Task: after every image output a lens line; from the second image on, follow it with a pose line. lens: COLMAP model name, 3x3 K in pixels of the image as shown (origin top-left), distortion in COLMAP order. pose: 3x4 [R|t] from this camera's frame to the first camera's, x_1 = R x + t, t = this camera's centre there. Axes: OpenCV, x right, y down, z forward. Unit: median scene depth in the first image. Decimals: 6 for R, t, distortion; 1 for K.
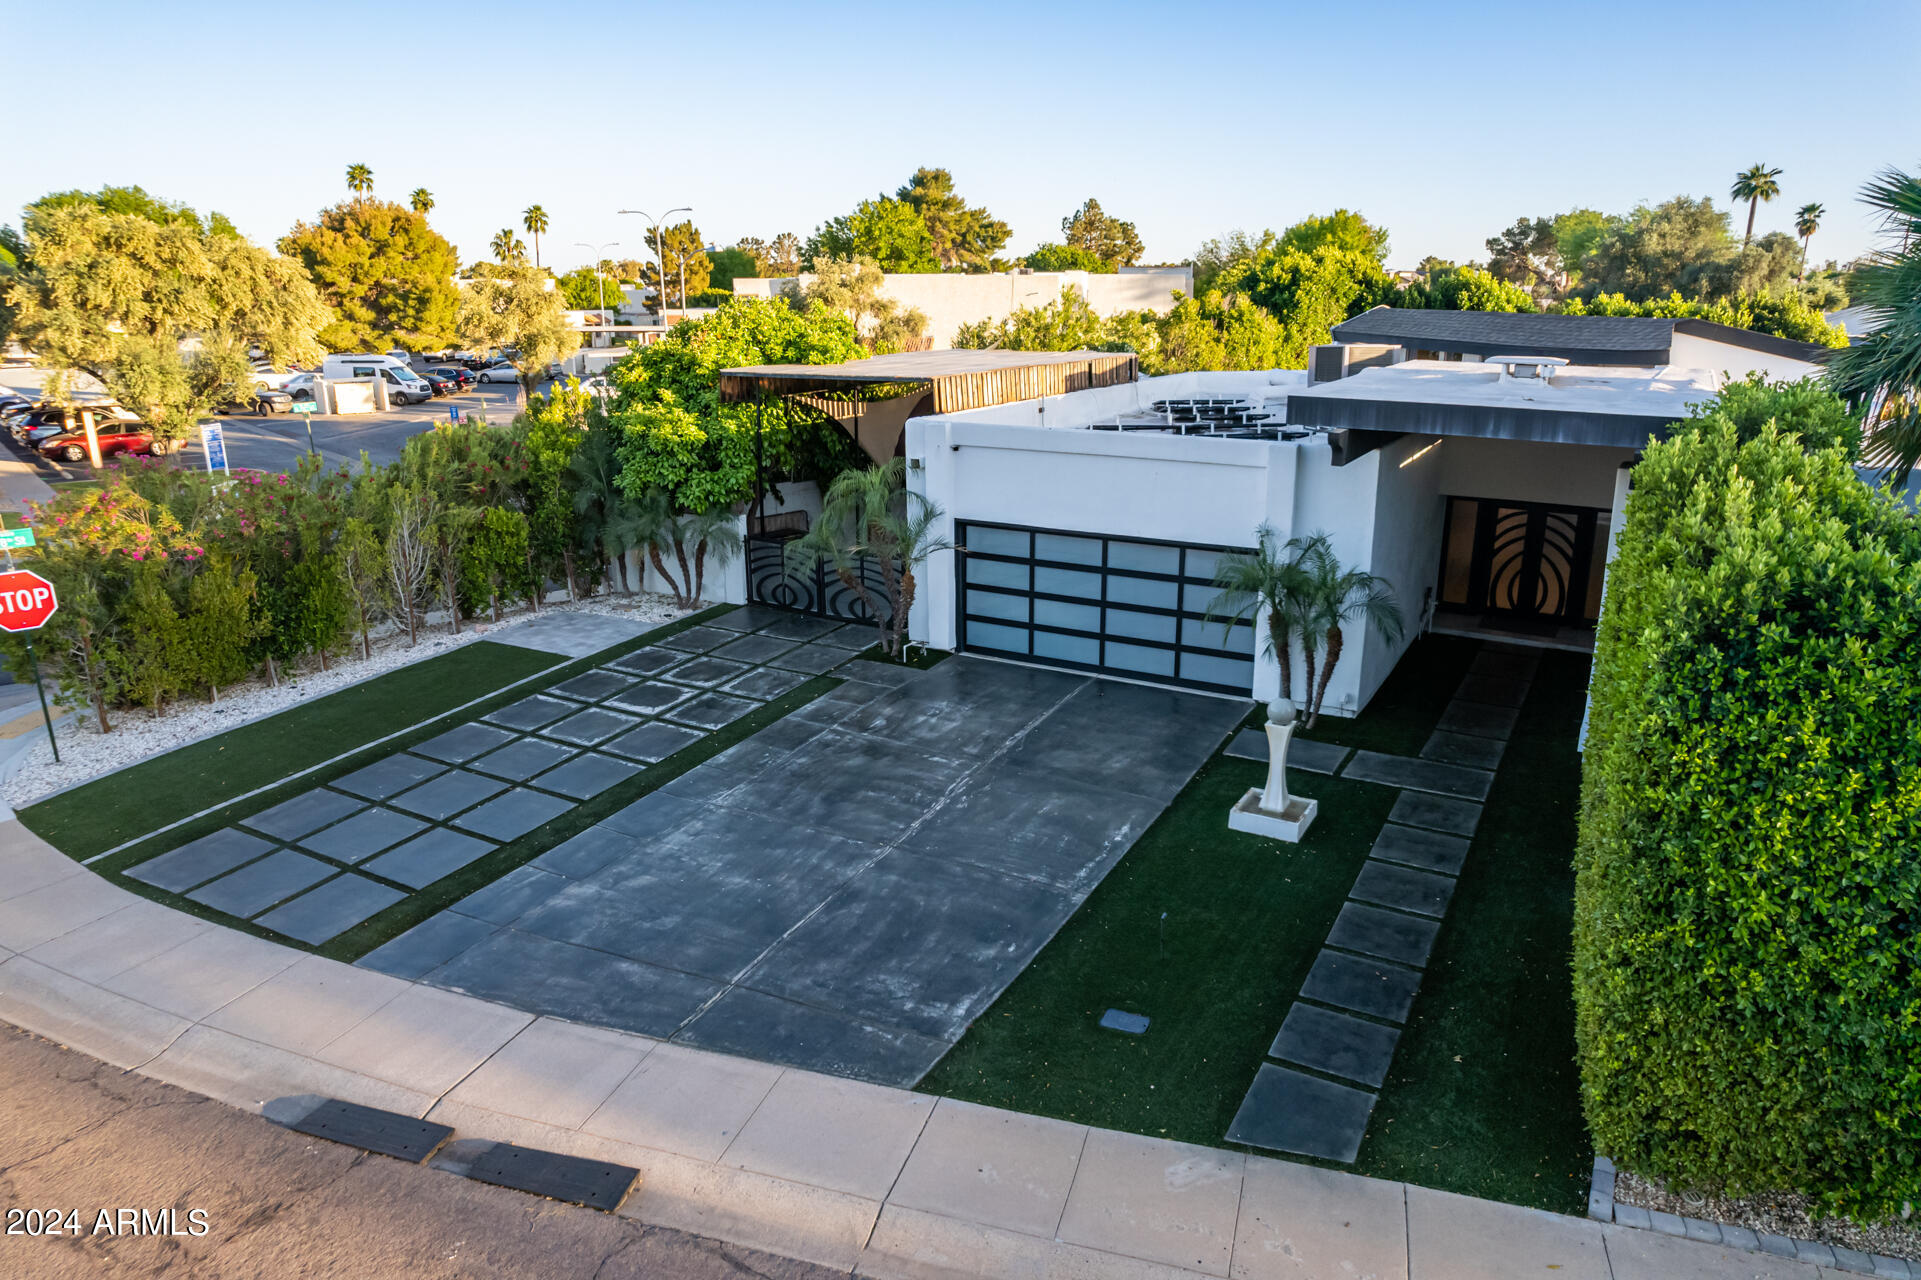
lens RADIAL K [[1229.4, 0, 959.8], [0, 1229.4, 647.7], [0, 0, 1]] dist [-0.077346, 0.074576]
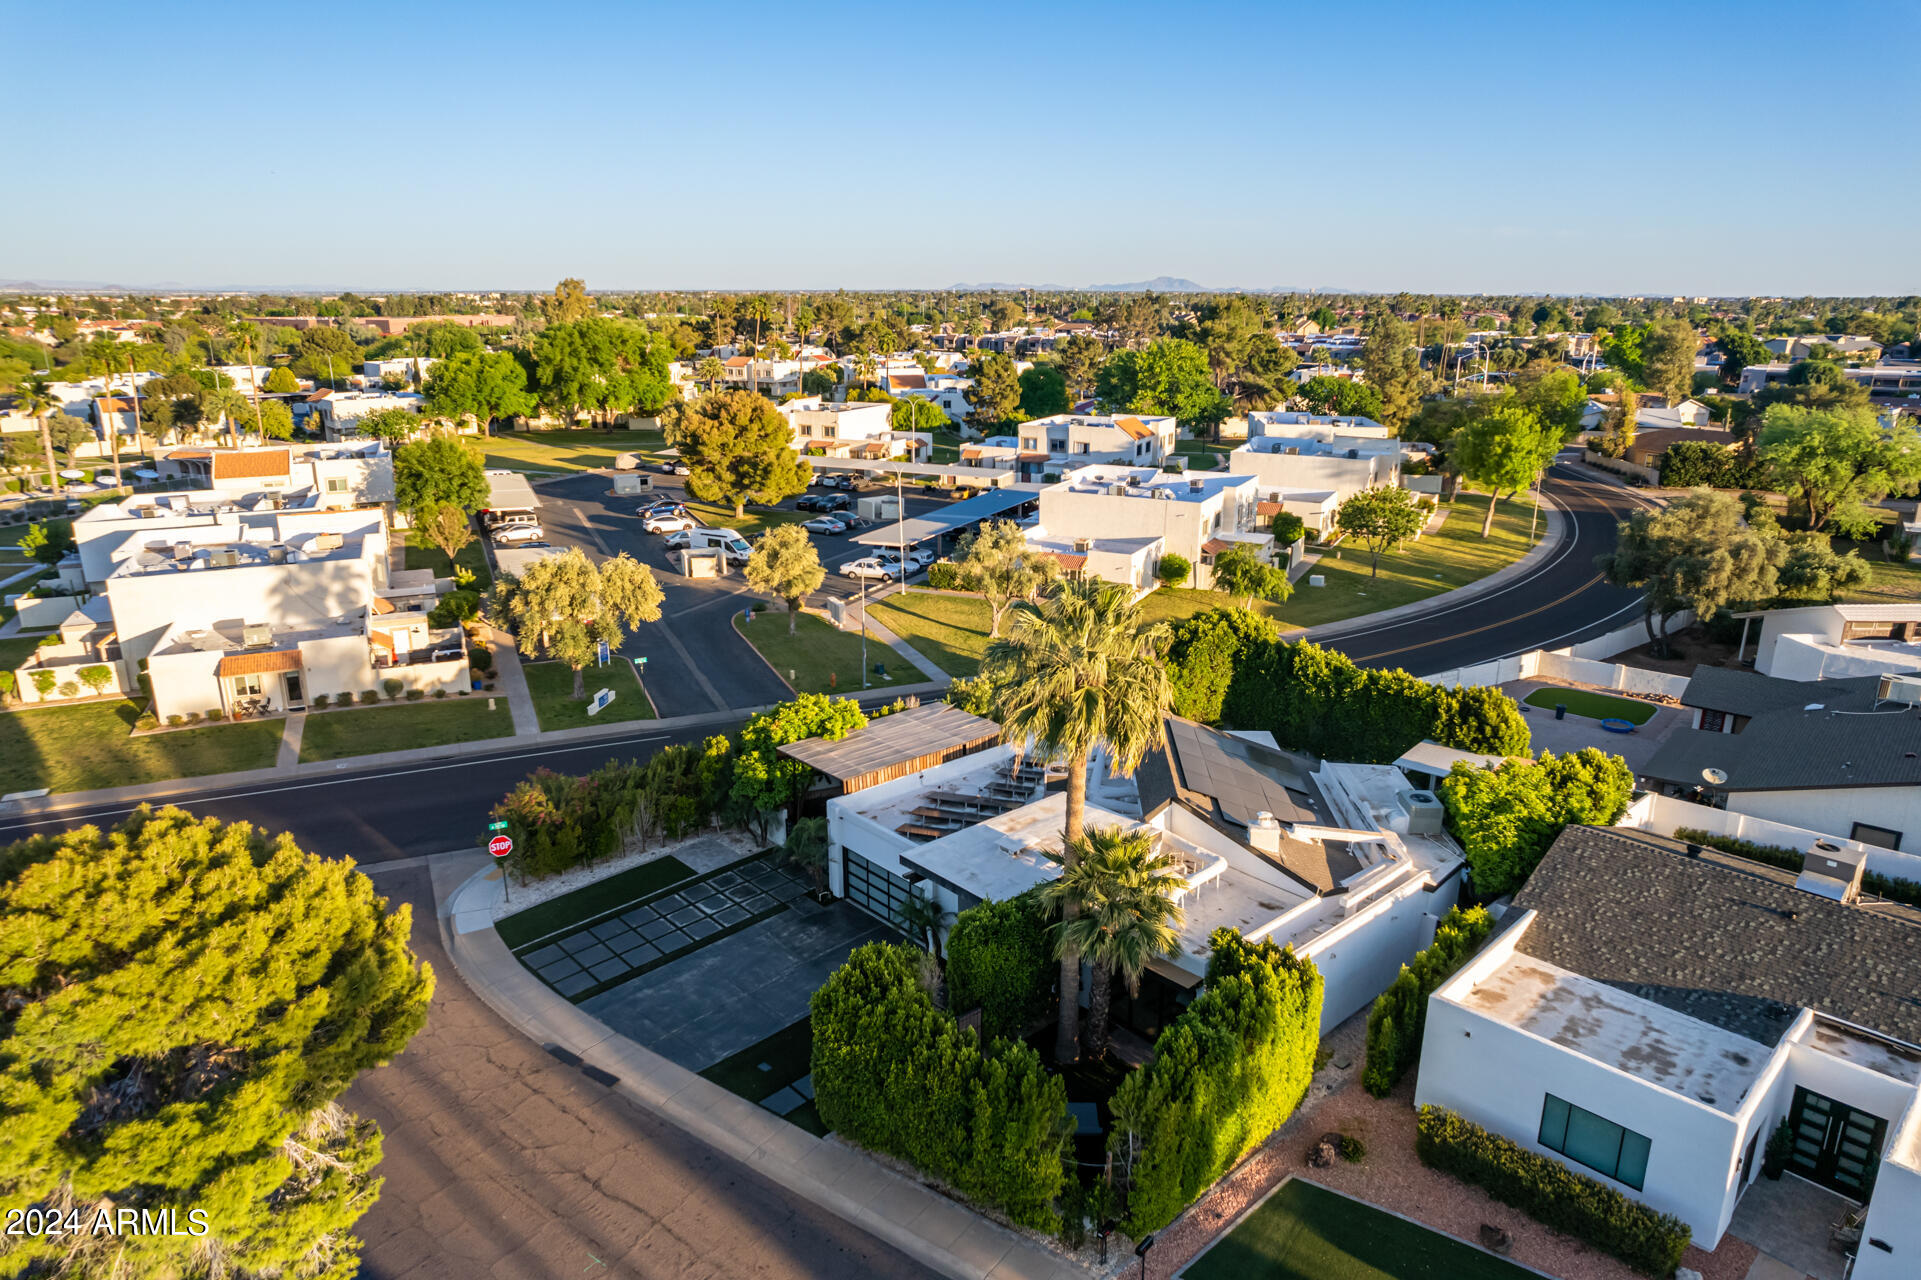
lens RADIAL K [[1225.2, 0, 959.2], [0, 1225.2, 655.1], [0, 0, 1]] dist [-0.069798, 0.062559]
pose [[0.950468, 0.093652, -0.296379, 0.863955], [-0.091915, 0.995570, 0.019822, -0.531817], [0.296923, 0.008402, 0.954865, -1.161696]]
